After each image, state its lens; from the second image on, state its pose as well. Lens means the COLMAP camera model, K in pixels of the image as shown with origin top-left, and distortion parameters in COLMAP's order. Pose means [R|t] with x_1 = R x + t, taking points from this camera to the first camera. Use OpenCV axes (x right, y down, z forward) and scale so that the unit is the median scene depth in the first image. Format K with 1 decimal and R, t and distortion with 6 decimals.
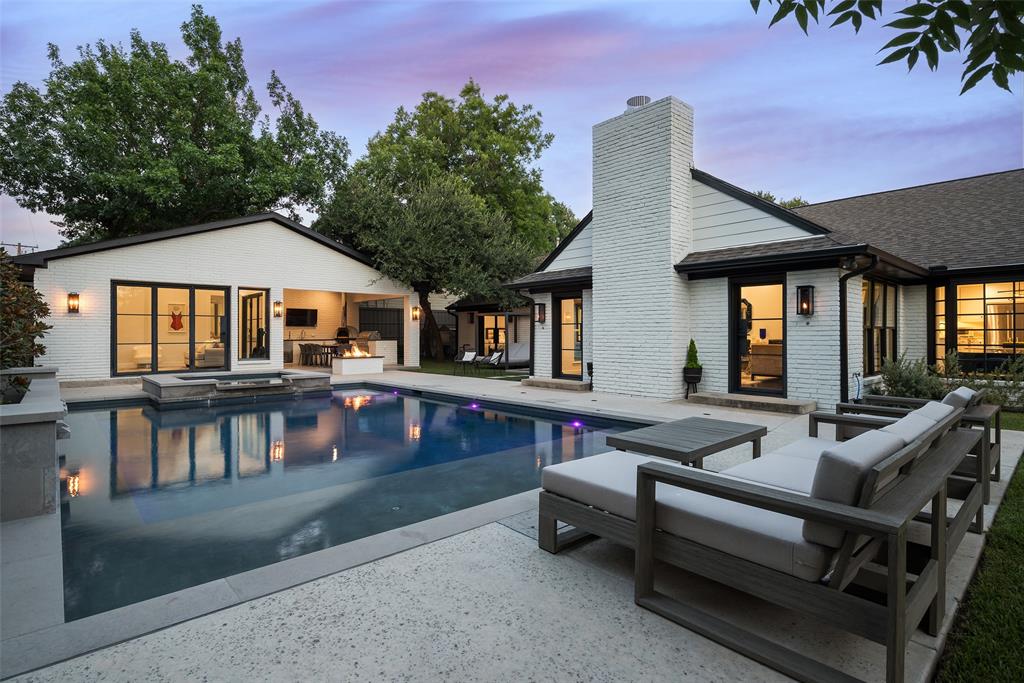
lens RADIAL K [[514.4, 0, 512.0], [0, 514.4, 341.5], [0, 0, 1]] dist [-0.001469, -0.000134]
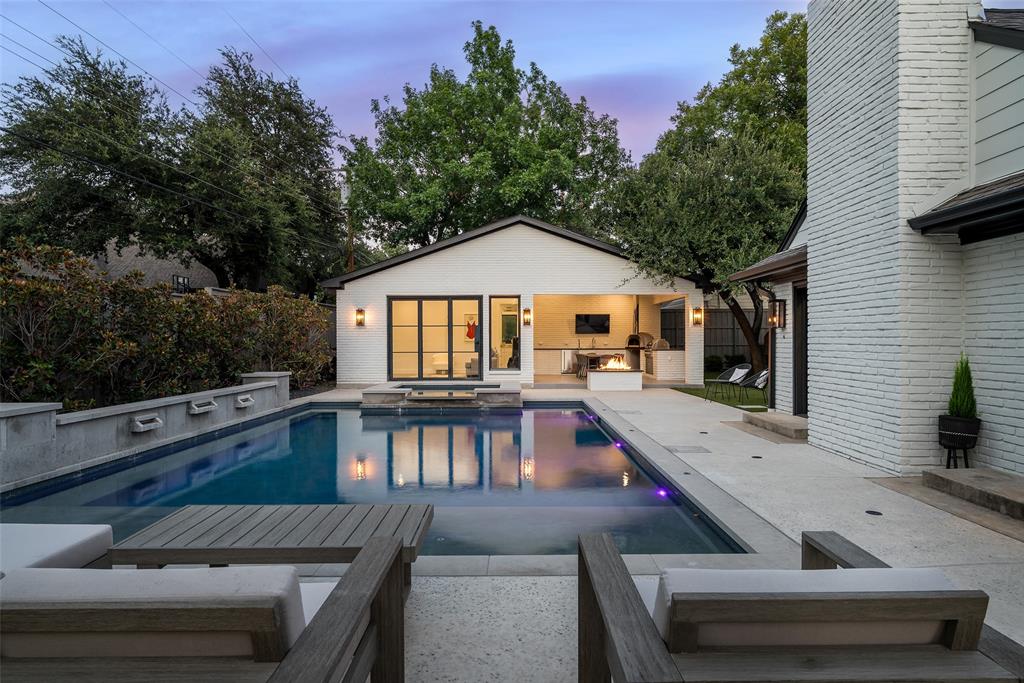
lens RADIAL K [[604.2, 0, 512.0], [0, 604.2, 341.5], [0, 0, 1]] dist [0.028170, -0.001676]
pose [[0.742271, 0.000918, -0.670099, 0.317320], [-0.007816, 0.999943, -0.007288, -0.011738], [0.670054, 0.010647, 0.742236, 0.193349]]
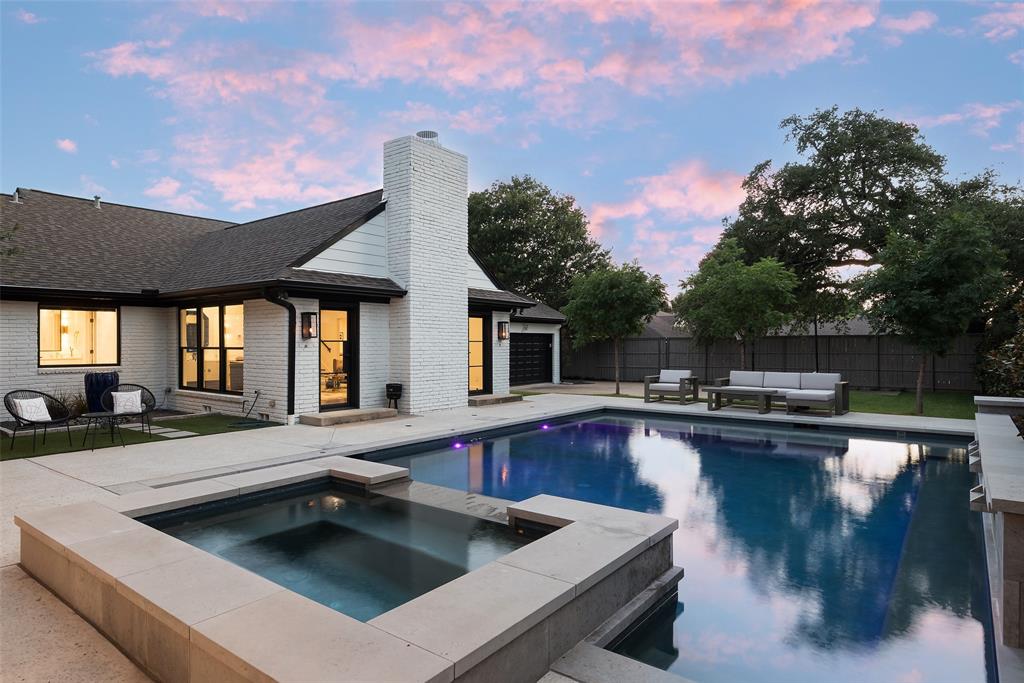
lens RADIAL K [[578.3, 0, 512.0], [0, 578.3, 341.5], [0, 0, 1]] dist [0.000098, -0.000001]
pose [[-0.180013, 0.001939, 0.983662, -0.775706], [0.015288, 0.999883, 0.000827, -0.028565], [-0.983545, 0.015188, -0.180022, 0.837831]]
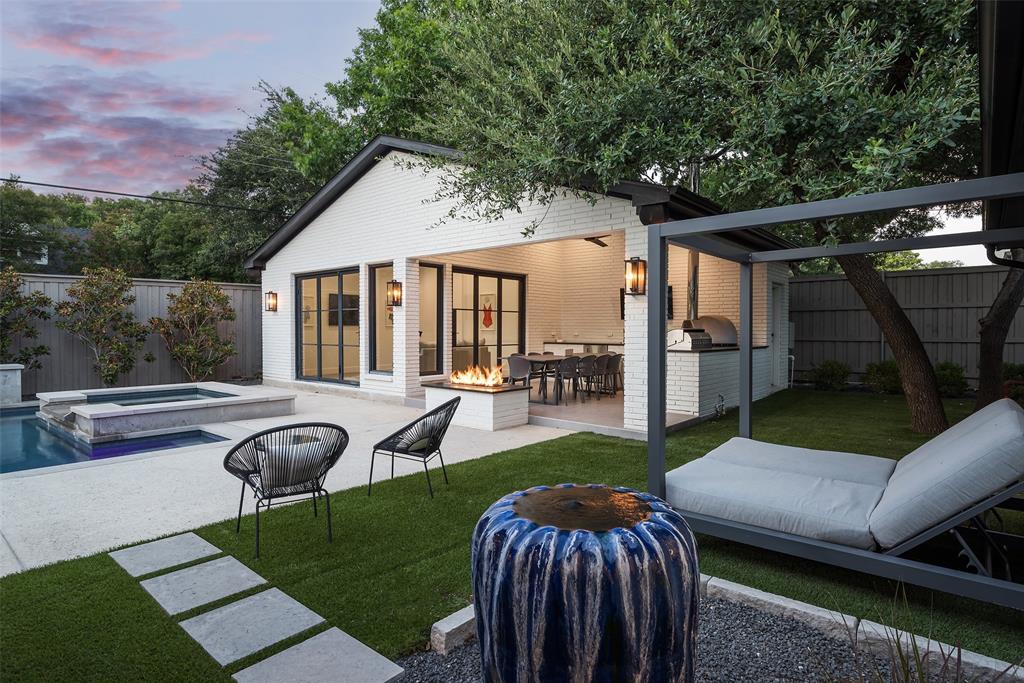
lens RADIAL K [[542.3, 0, 551.5], [0, 542.3, 340.2], [0, 0, 1]] dist [-0.000813, -0.000040]
pose [[0.153196, 0.021015, -0.987972, 0.254947], [-0.015763, 0.999699, 0.018820, -0.027283], [0.988070, 0.012690, 0.153481, 1.303545]]
